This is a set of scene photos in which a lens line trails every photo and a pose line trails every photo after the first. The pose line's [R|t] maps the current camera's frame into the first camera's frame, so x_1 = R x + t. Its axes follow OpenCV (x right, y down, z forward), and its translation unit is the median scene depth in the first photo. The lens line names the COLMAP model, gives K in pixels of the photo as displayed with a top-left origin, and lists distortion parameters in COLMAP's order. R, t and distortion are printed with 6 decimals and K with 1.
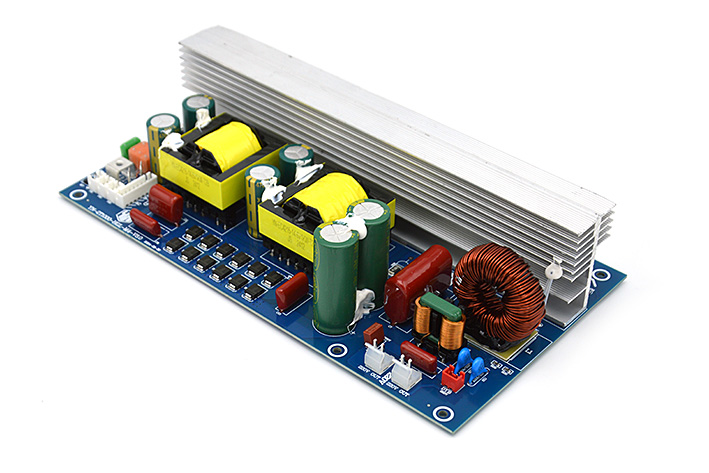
lens RADIAL K [[1244.1, 0, 353.7], [0, 1244.1, 241.4], [0, 0, 1]] dist [-0.007089, 0.000000]
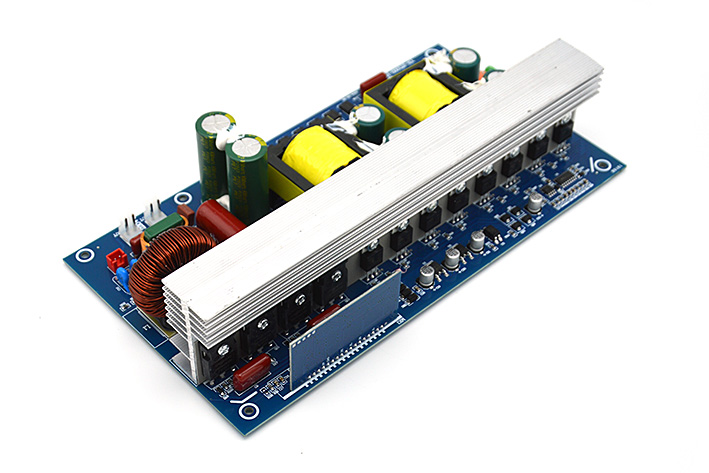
lens RADIAL K [[1315.7, 0, 354.0], [0, 1315.7, 235.5], [0, 0, 1]] dist [0.022337, 0.000000]
pose [[-0.117110, 0.696607, -0.707831, 0.756427], [-0.623370, 0.503277, 0.598433, -0.638359], [0.773108, 0.511323, 0.375305, 0.620318]]
